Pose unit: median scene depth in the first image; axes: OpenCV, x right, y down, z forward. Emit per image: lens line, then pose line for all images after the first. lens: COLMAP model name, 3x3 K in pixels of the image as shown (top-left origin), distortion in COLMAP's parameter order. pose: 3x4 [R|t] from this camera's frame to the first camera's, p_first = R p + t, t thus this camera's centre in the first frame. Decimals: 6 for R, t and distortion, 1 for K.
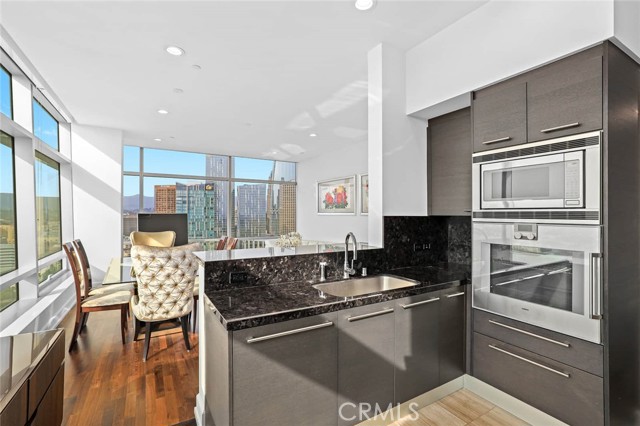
lens RADIAL K [[297.8, 0, 325.4], [0, 297.8, 214.6], [0, 0, 1]] dist [-0.001777, 0.002533]
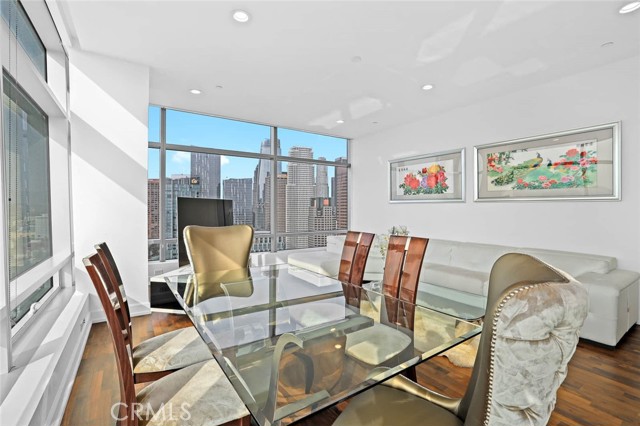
lens RADIAL K [[282.3, 0, 314.2], [0, 282.3, 209.4], [0, 0, 1]] dist [-0.014961, 0.008965]
pose [[0.998812, -0.000347, 0.048730, -0.277741], [0.000312, 1.000000, 0.000736, 0.017329], [-0.048730, -0.000720, 0.998812, 0.293445]]
